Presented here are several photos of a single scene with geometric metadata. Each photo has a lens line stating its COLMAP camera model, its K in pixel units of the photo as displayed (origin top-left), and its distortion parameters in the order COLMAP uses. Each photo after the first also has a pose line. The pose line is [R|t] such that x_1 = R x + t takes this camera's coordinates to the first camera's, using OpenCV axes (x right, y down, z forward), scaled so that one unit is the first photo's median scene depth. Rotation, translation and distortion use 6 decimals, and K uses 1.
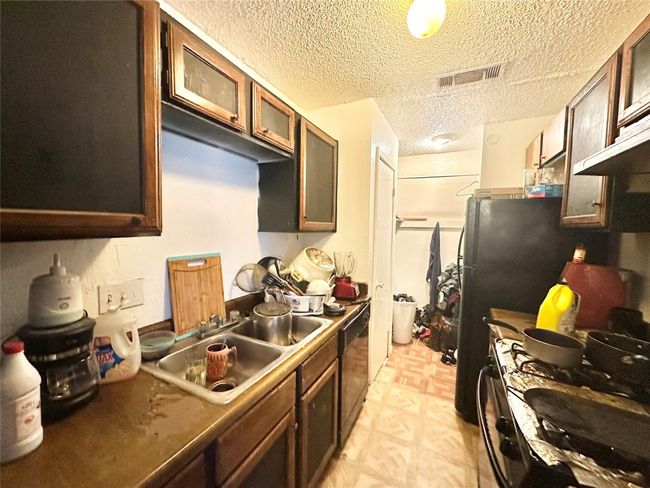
lens RADIAL K [[257.8, 0, 325.6], [0, 257.8, 243.2], [0, 0, 1]] dist [-0.001872, 0.000142]
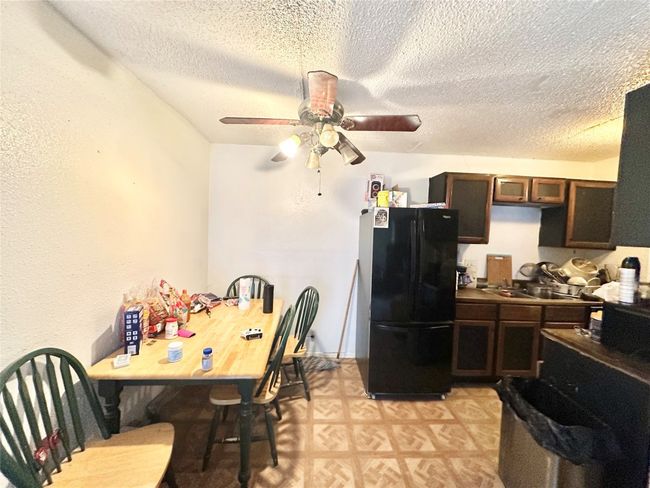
lens RADIAL K [[257.8, 0, 325.6], [0, 257.8, 243.2], [0, 0, 1]] dist [-0.001872, 0.000142]
pose [[0.487424, 0.037653, -0.872353, 0.593242], [-0.093561, 0.995570, -0.009306, 0.090791], [0.868139, 0.086154, 0.488787, -1.181650]]
